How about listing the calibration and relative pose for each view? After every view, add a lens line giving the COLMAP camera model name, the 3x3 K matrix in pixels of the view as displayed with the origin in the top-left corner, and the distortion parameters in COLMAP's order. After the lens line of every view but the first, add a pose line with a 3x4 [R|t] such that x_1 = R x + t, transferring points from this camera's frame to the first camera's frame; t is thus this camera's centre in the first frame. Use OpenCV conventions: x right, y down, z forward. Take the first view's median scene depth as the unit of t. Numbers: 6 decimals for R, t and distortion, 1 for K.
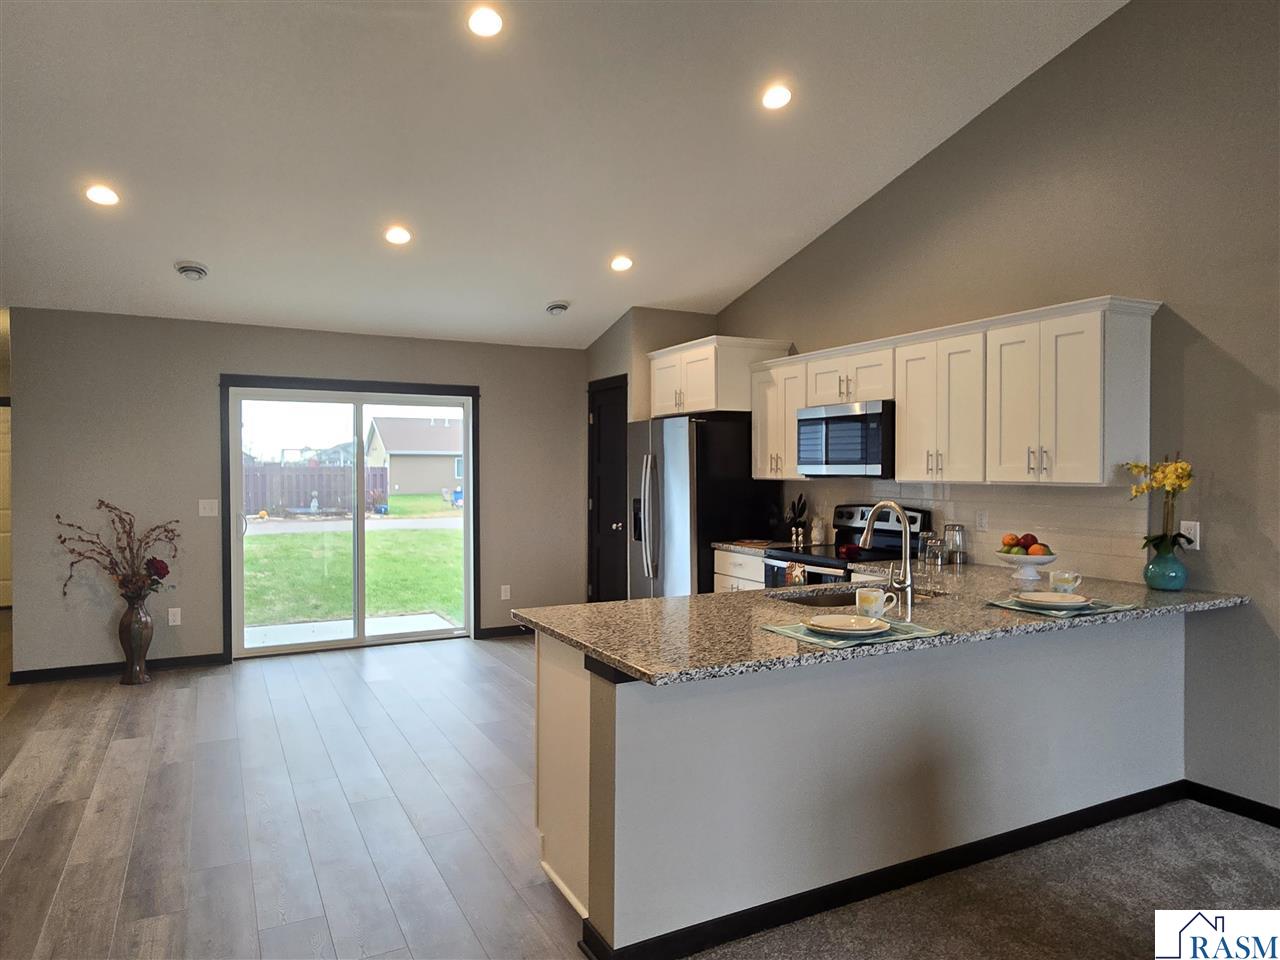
lens RADIAL K [[827.4, 0, 639.2], [0, 827.4, 480.7], [0, 0, 1]] dist [-0.004470, -0.000703]
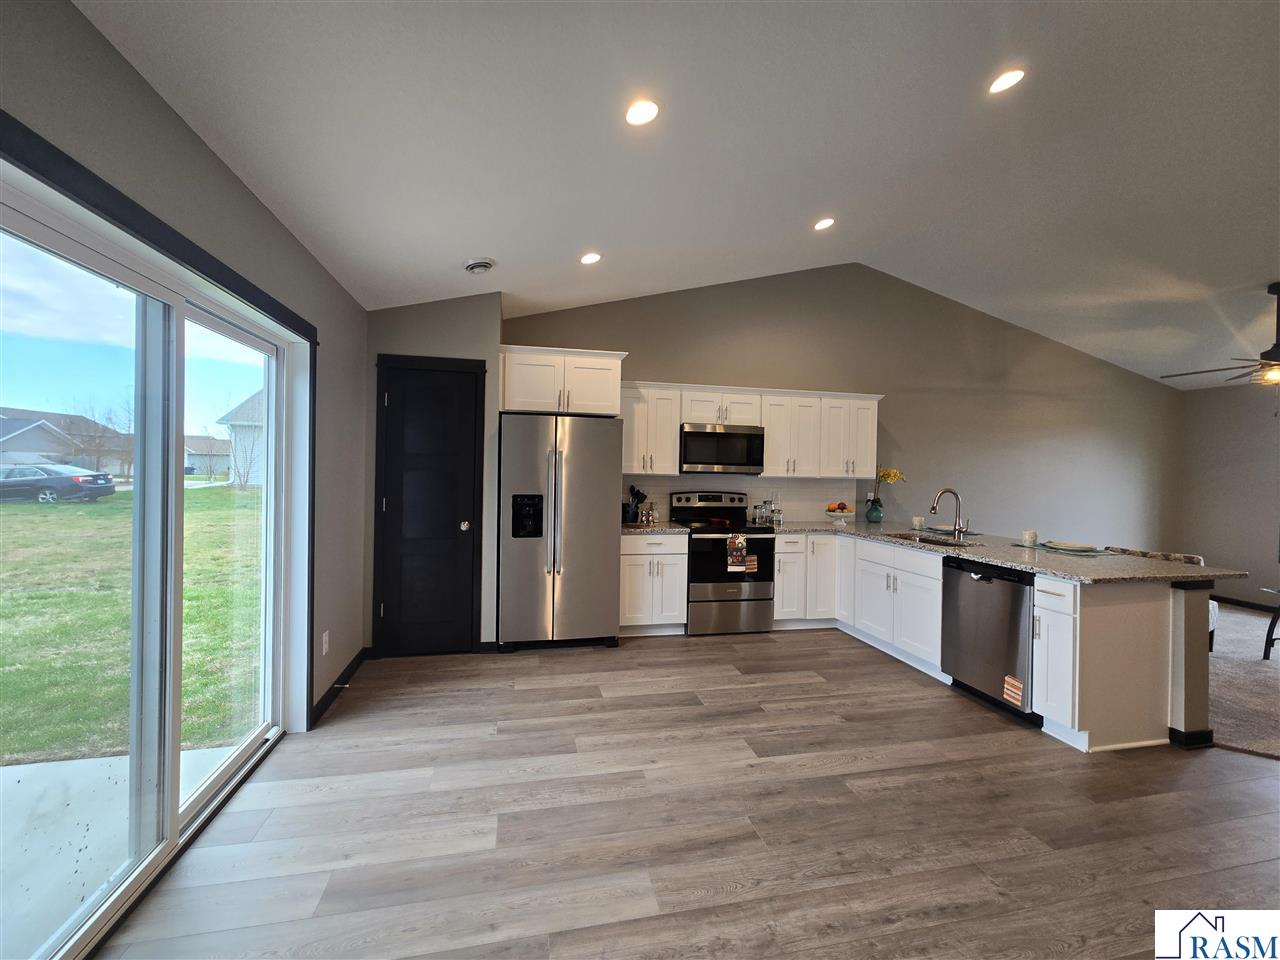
lens RADIAL K [[523.4, 0, 632.3], [0, 523.4, 472.3], [0, 0, 1]] dist [-0.000266, 0.000990]
pose [[0.264076, -0.001721, 0.964500, -0.659659], [-0.006233, 0.999974, 0.003491, -0.008478], [-0.964482, -0.006934, 0.264058, 0.842473]]
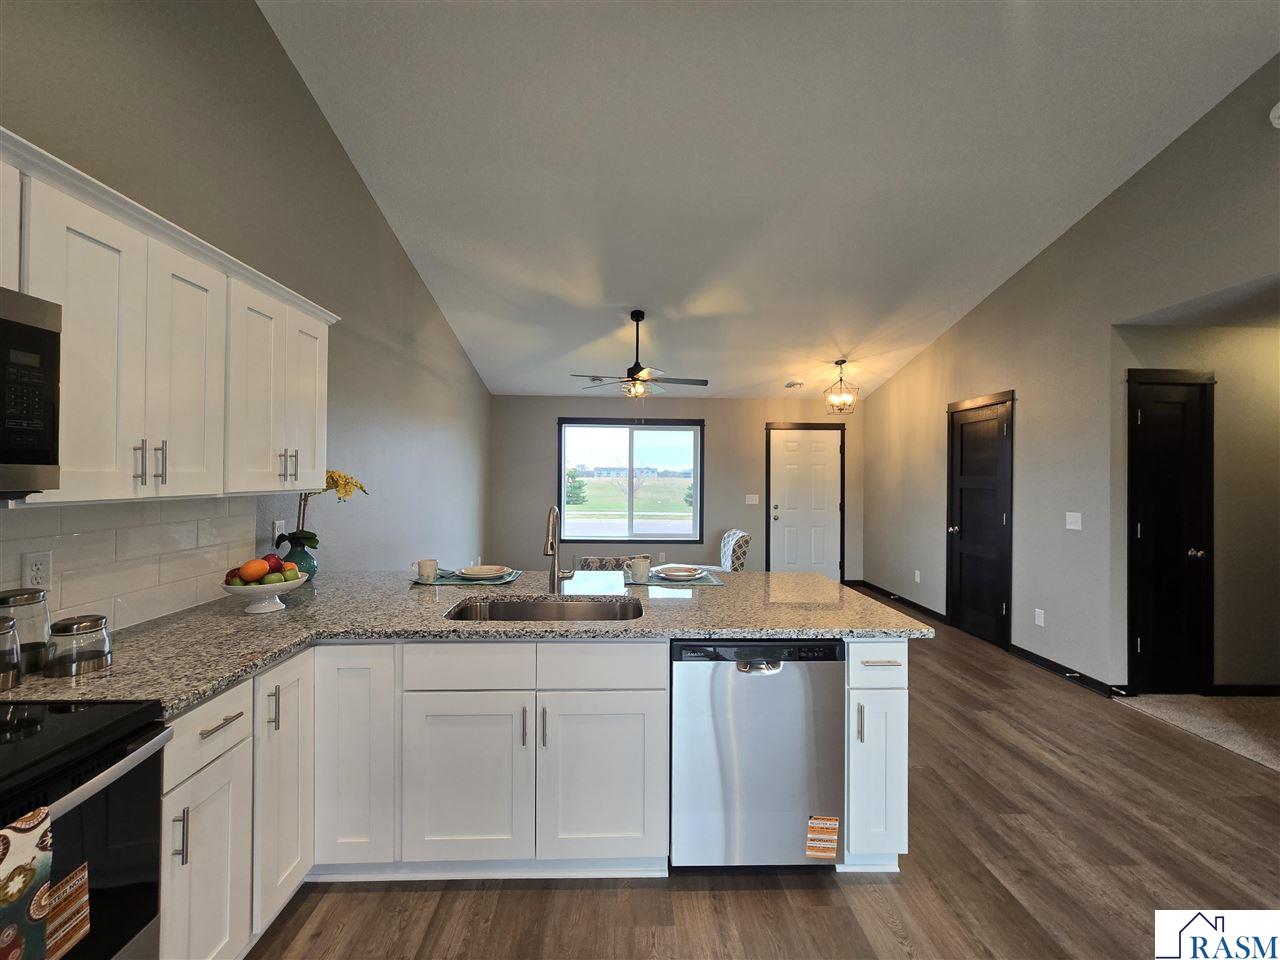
lens RADIAL K [[523.4, 0, 633.1], [0, 523.4, 472.3], [0, 0, 1]] dist [-0.000266, 0.000990]
pose [[-0.899868, -0.006077, 0.436119, -0.058256], [-0.003606, 0.999972, 0.006493, -0.015737], [-0.436146, 0.004270, -0.899866, 0.954170]]
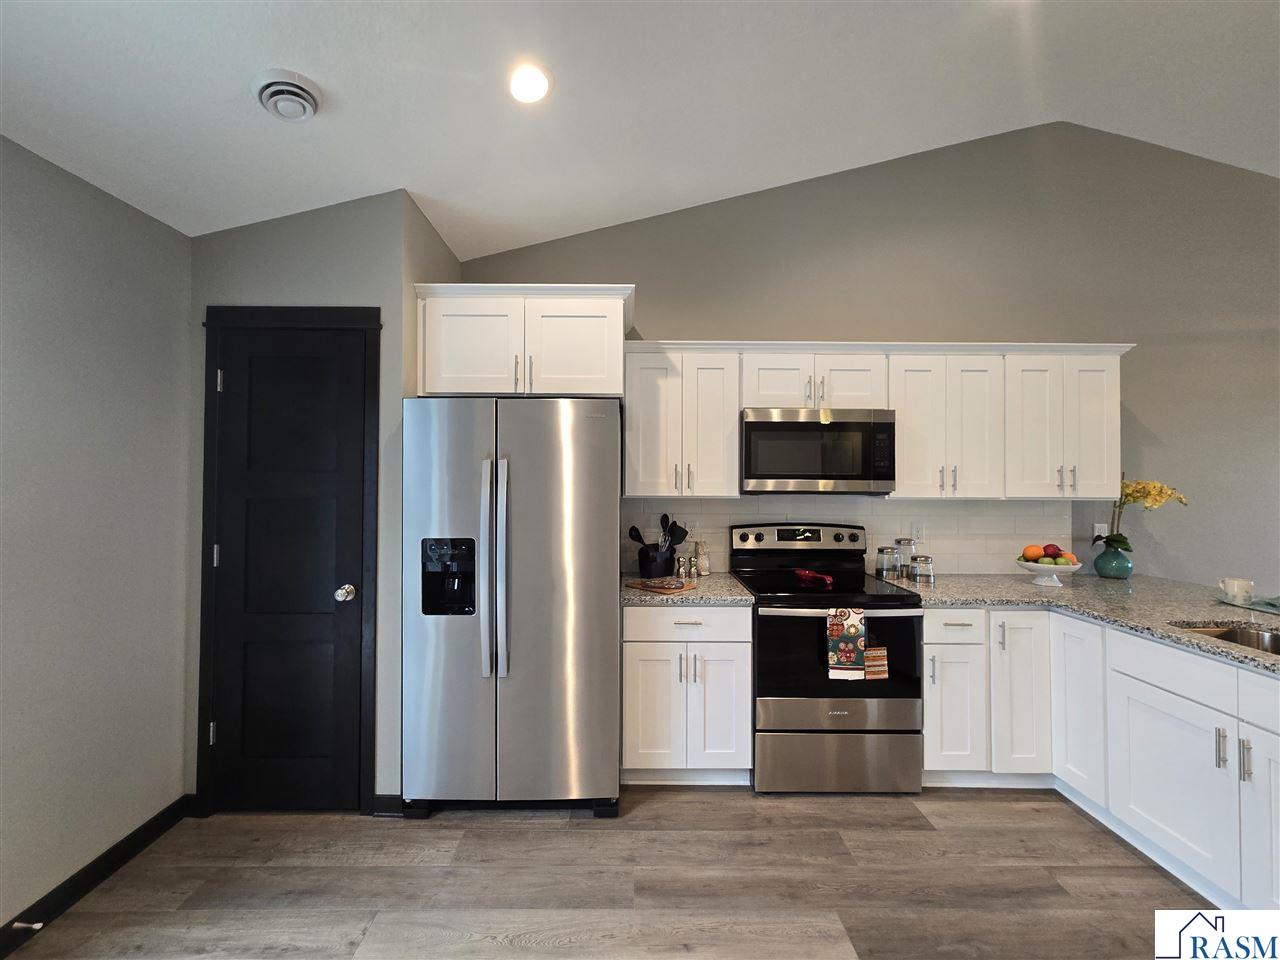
lens RADIAL K [[523.4, 0, 633.6], [0, 523.4, 471.1], [0, 0, 1]] dist [-0.000266, 0.000990]
pose [[0.454191, 0.013474, 0.890802, -0.298530], [0.007240, 0.999797, -0.018815, -0.017889], [-0.890875, 0.014995, 0.454001, 0.857870]]
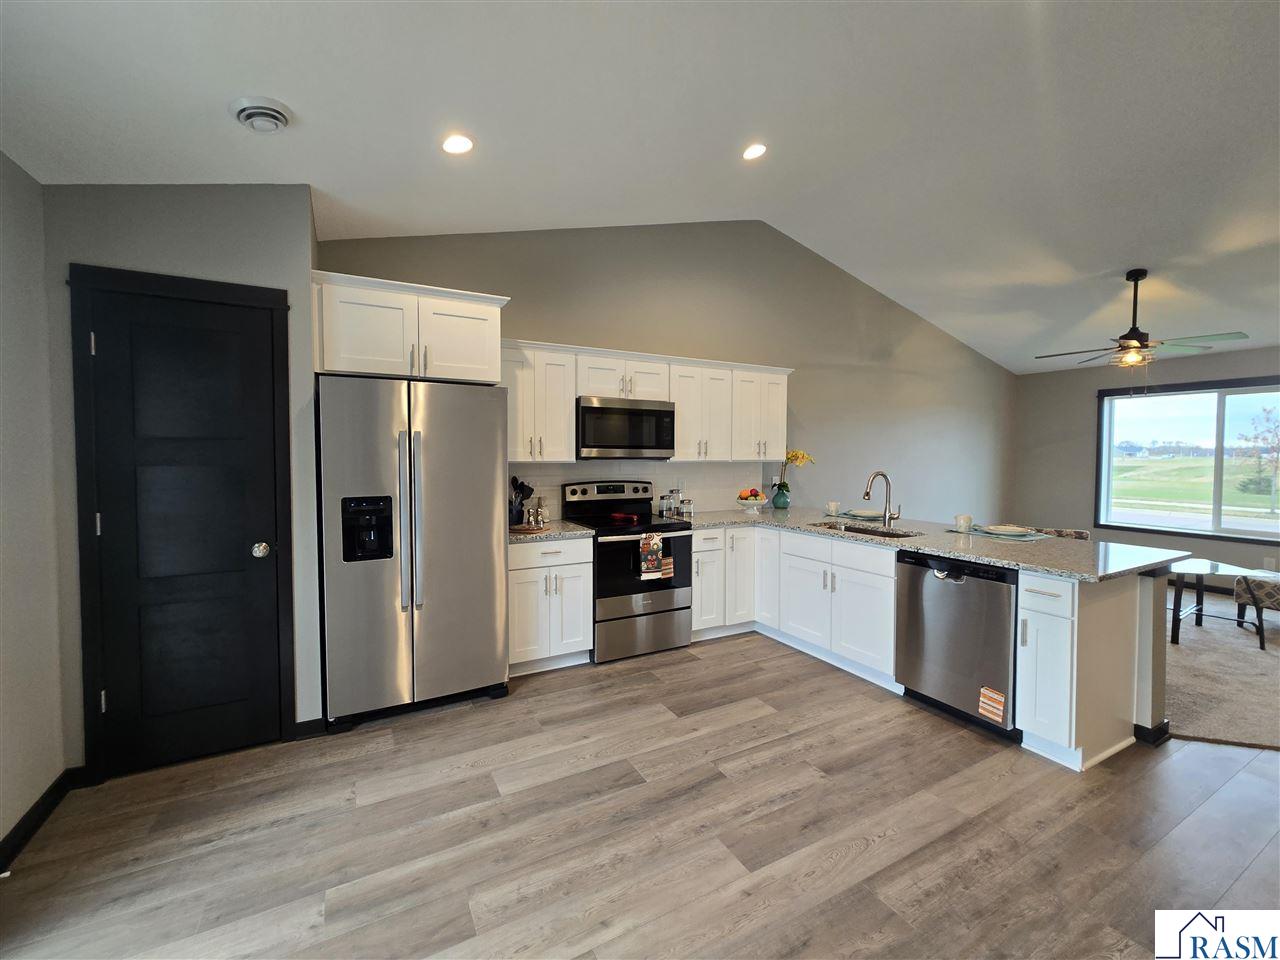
lens RADIAL K [[523.4, 0, 632.0], [0, 523.4, 472.1], [0, 0, 1]] dist [-0.000266, 0.000990]
pose [[-0.011927, -0.036034, 0.999279, -0.488944], [0.010263, 0.999293, 0.036157, -0.012135], [-0.999876, 0.010687, -0.011549, 0.931432]]
